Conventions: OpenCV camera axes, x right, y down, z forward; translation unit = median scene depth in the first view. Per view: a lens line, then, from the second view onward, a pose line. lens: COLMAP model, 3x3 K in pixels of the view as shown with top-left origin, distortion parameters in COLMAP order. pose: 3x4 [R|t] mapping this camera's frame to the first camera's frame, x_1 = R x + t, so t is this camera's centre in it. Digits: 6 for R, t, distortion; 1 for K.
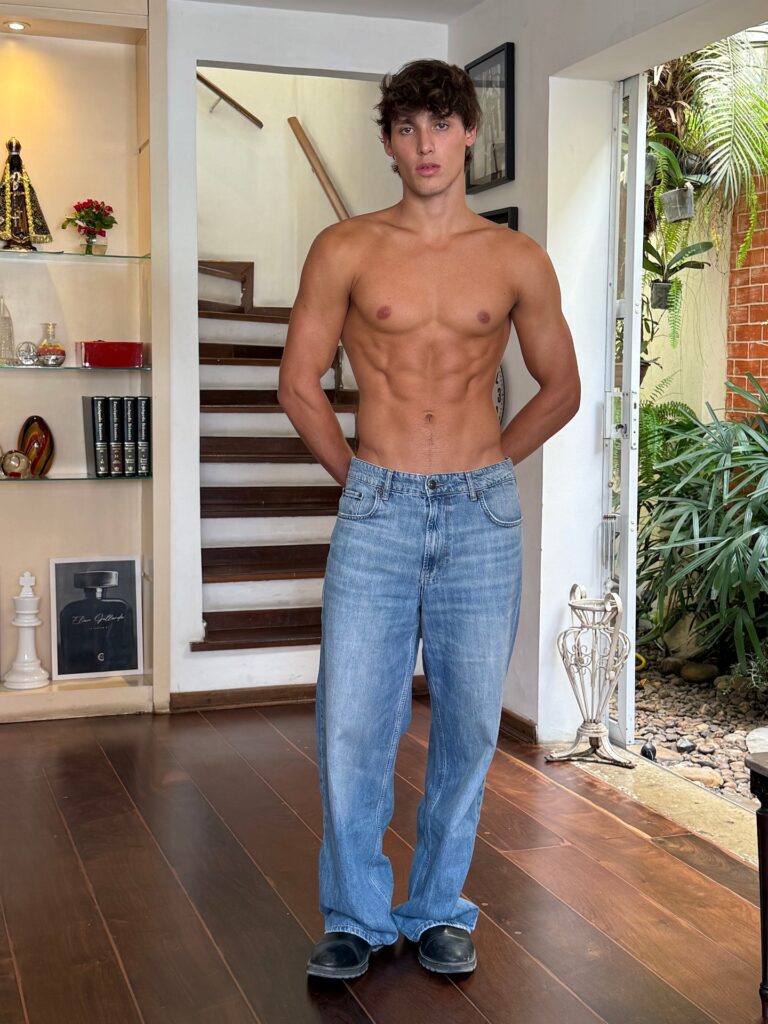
lens RADIAL K [[1411.3, 0, 384.0], [0, 1411.3, 512.0], [0, 0, 1]] dist [0.125797, -0.023474]
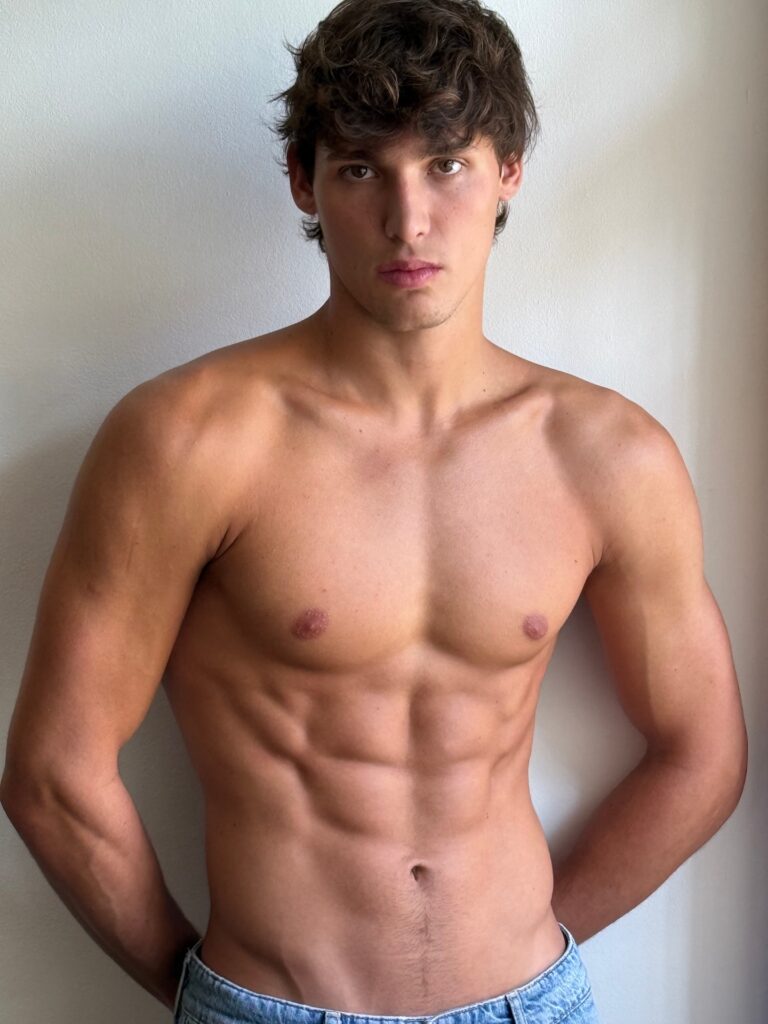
lens RADIAL K [[2777.7, 0, 384.0], [0, 2777.7, 512.0], [0, 0, 1]] dist [-0.003726, 0.034558]
pose [[0.998701, 0.050925, -0.001932, 0.026184], [-0.050334, 0.979751, -0.193791, -0.016729], [-0.007976, 0.193637, 0.981041, 0.215820]]
